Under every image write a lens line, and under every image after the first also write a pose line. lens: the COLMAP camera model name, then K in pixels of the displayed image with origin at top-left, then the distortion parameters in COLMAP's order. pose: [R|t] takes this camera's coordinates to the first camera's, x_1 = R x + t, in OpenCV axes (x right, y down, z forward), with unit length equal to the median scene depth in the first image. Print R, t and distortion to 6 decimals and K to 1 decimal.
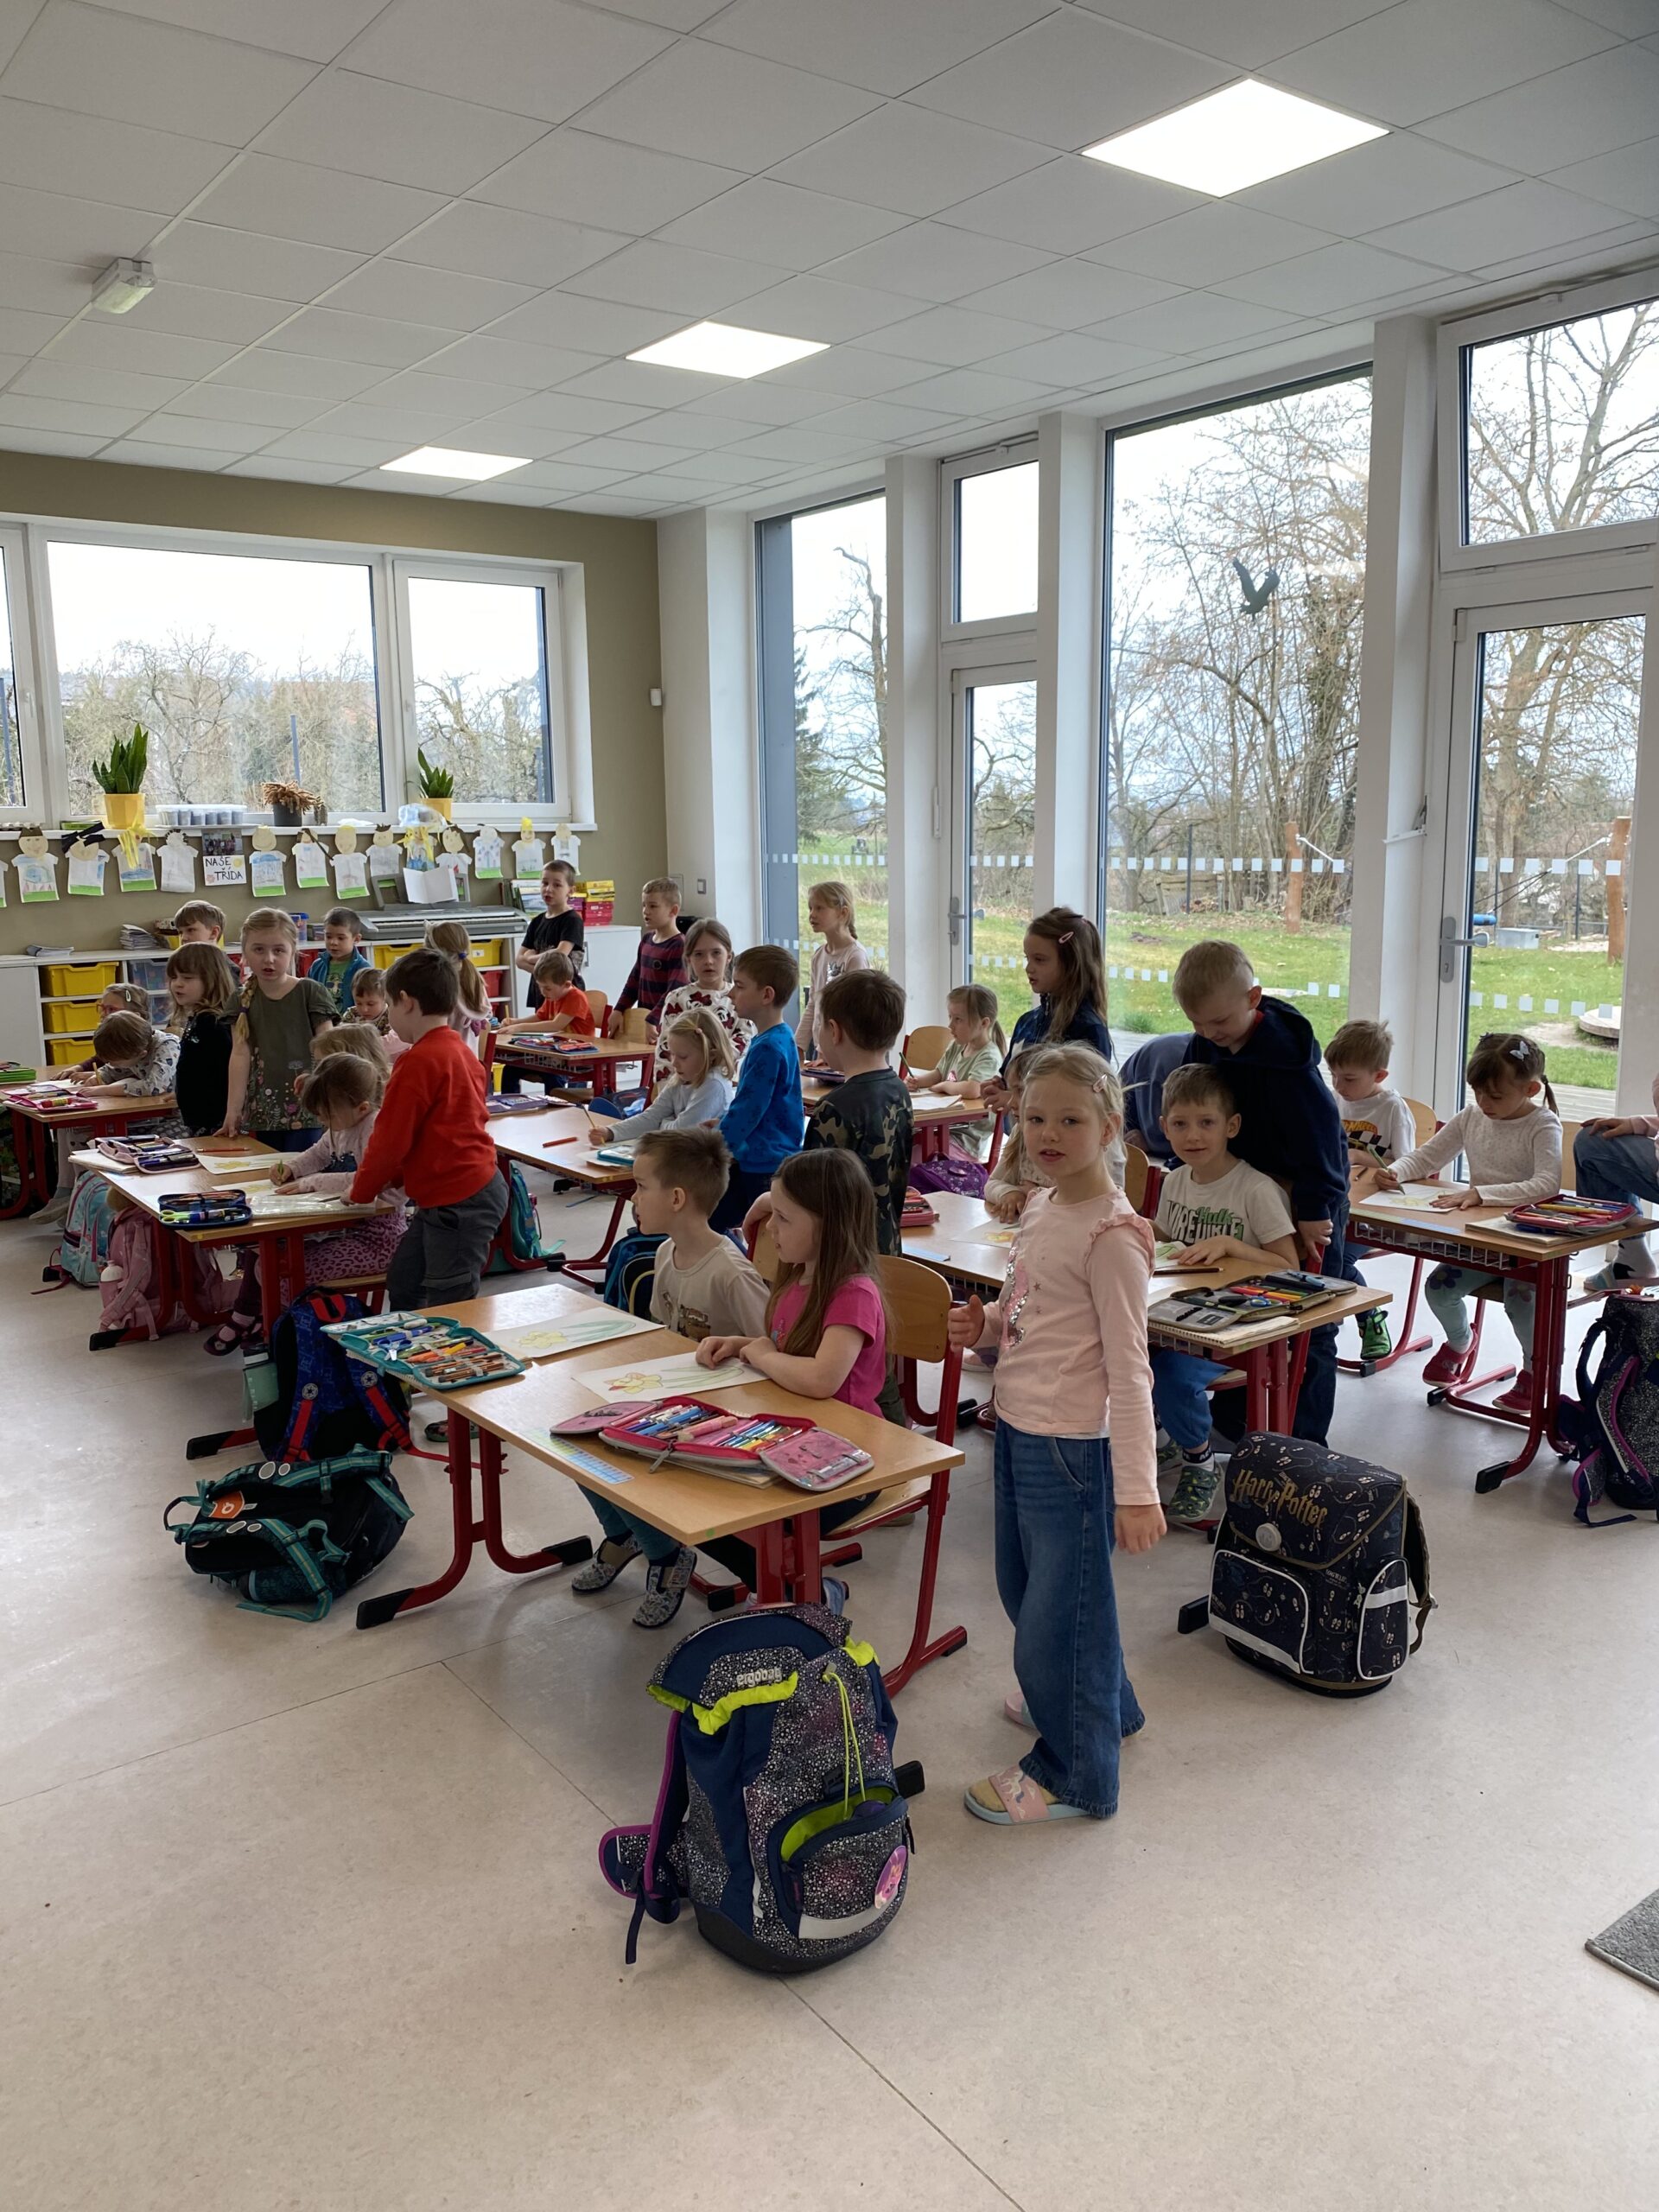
lens RADIAL K [[1716.6, 0, 822.9], [0, 1716.6, 1118.5], [0, 0, 1]] dist [0.064496, -0.066587]
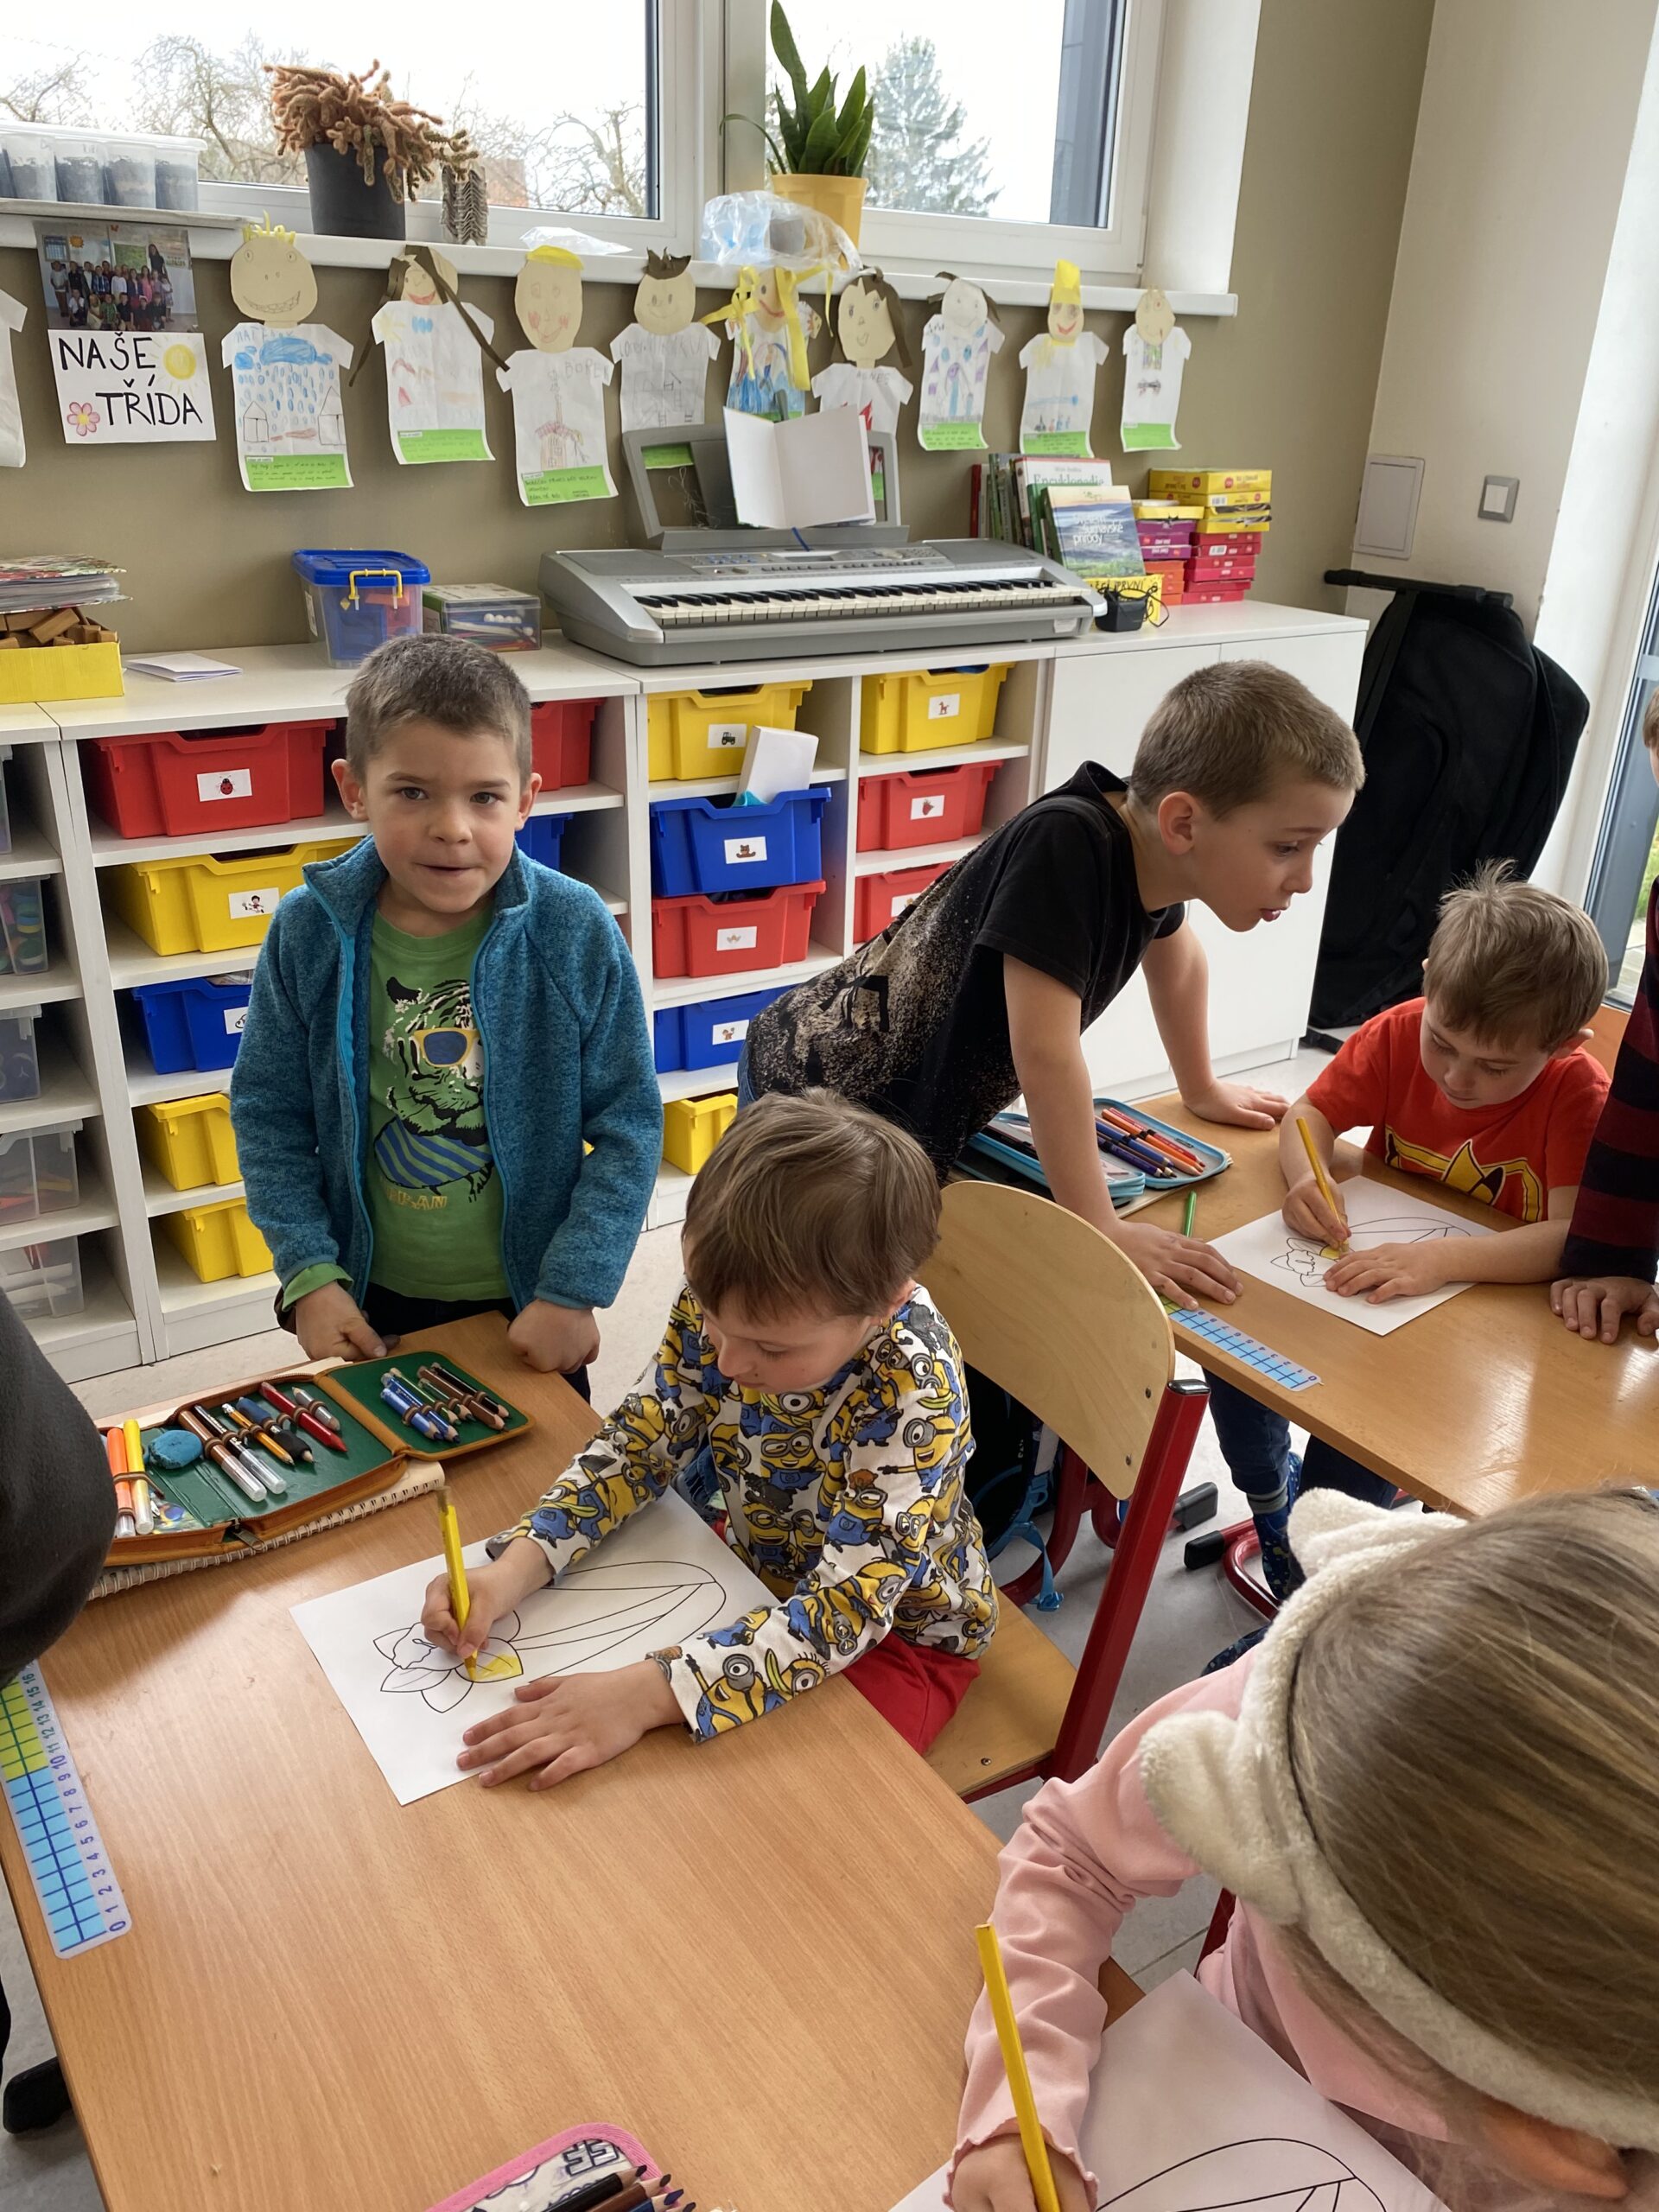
lens RADIAL K [[1716.6, 0, 830.0], [0, 1716.6, 1093.7], [0, 0, 1]] dist [0.064496, -0.066587]
pose [[0.996588, 0.069022, -0.045268, -0.199037], [-0.056762, 0.971237, 0.231252, -0.097169], [0.059927, -0.227893, 0.971840, 0.660135]]
